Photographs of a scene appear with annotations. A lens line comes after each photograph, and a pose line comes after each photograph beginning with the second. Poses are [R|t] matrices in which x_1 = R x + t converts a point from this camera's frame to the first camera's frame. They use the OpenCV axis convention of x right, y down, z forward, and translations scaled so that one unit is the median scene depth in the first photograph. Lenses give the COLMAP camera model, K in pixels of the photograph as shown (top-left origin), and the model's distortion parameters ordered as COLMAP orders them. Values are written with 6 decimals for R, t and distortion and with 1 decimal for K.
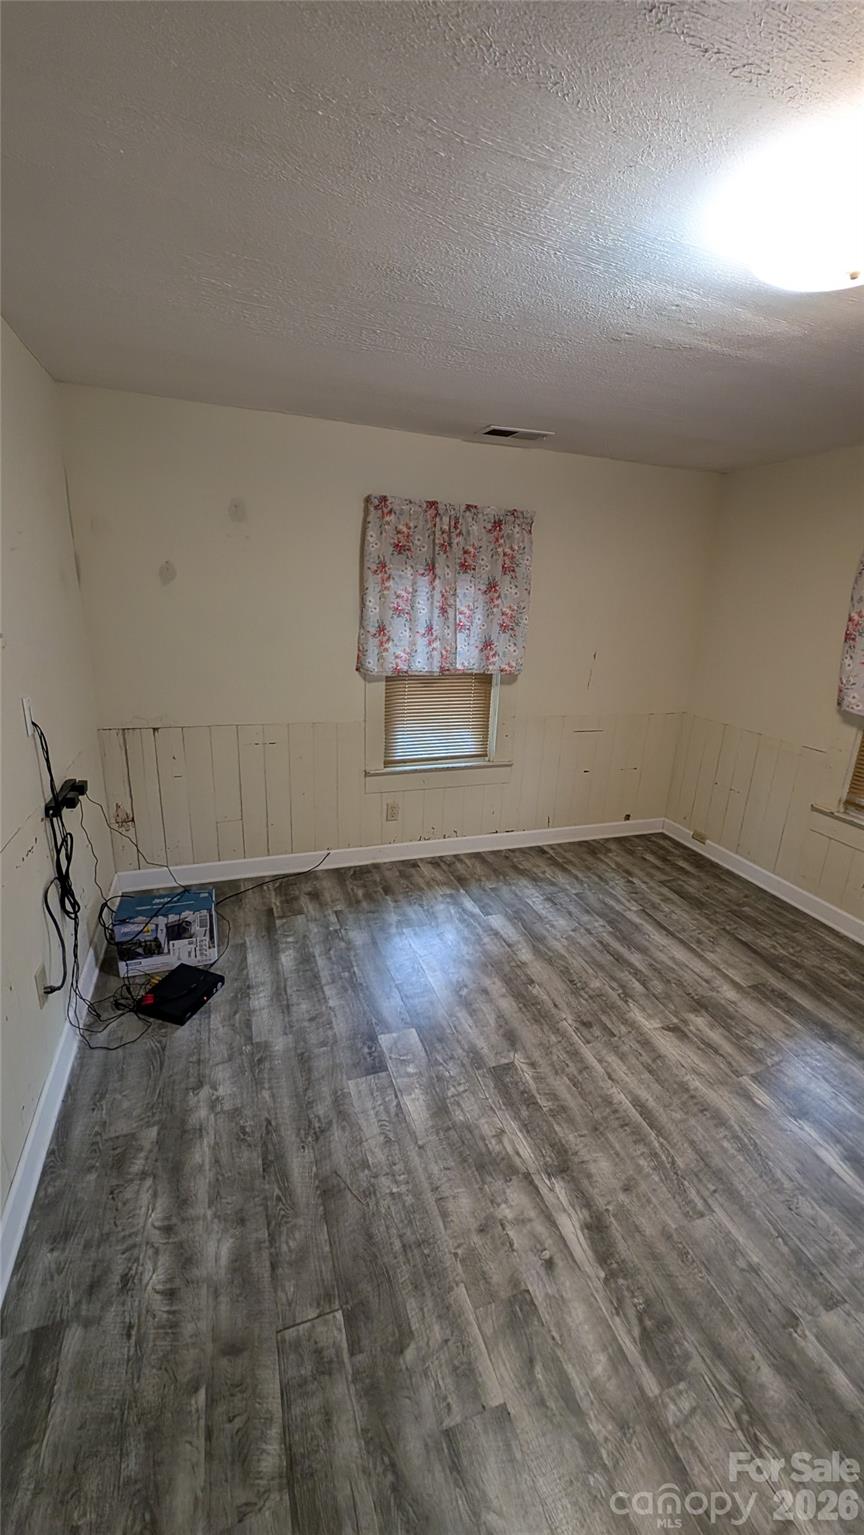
lens RADIAL K [[574.6, 0, 428.4], [0, 574.6, 763.2], [0, 0, 1]] dist [0.022337, -0.013166]
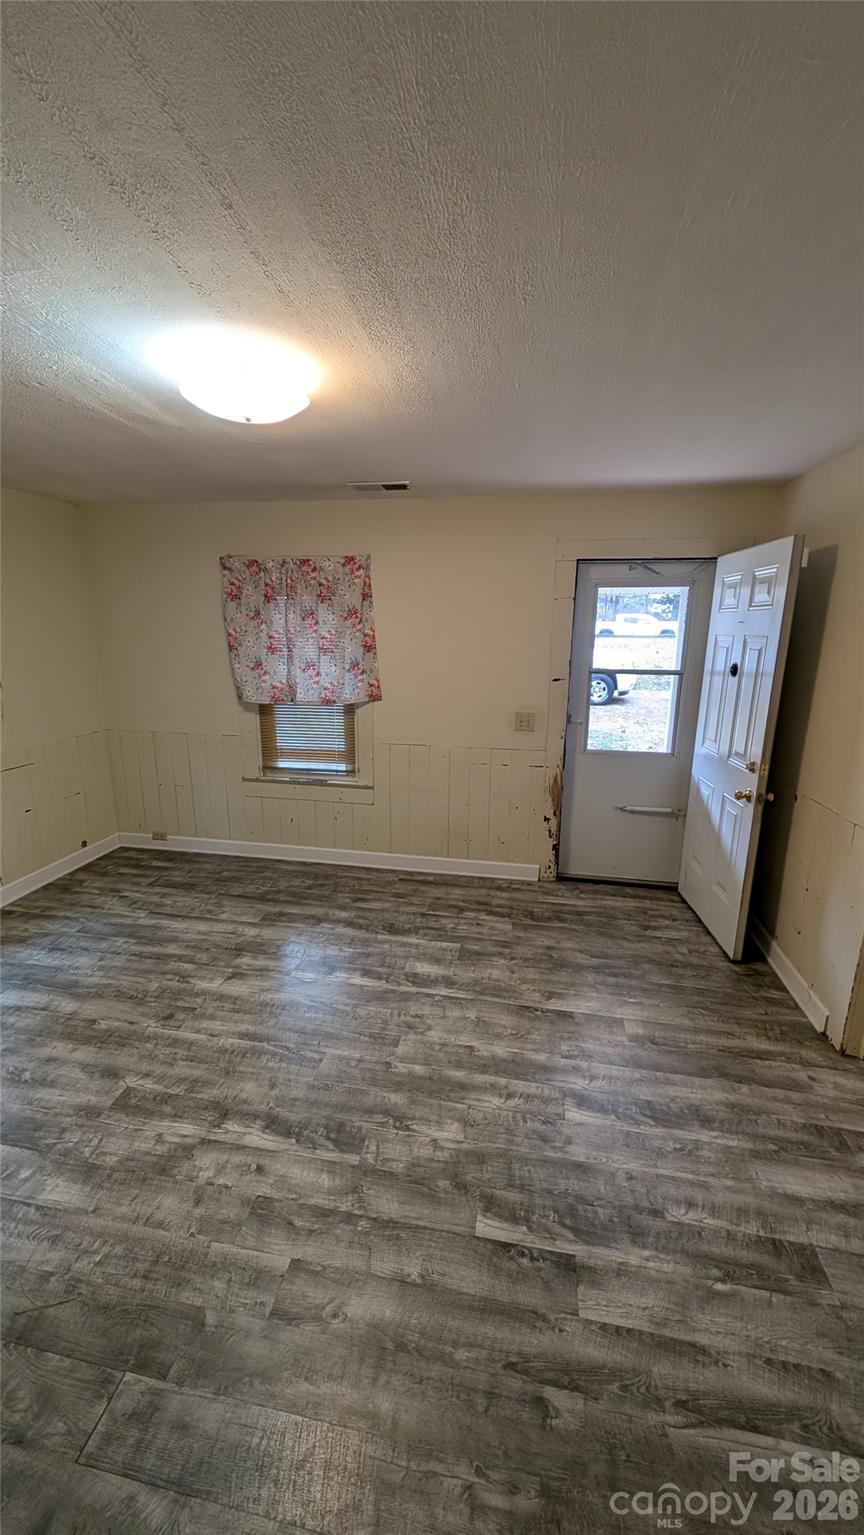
lens RADIAL K [[614.2, 0, 399.8], [0, 614.2, 775.7], [0, 0, 1]] dist [0.028045, -0.016418]
pose [[0.510722, -0.241502, 0.825130, -0.320100], [0.262213, 0.957766, 0.118022, -0.001244], [-0.818784, 0.156083, 0.552477, -0.054491]]
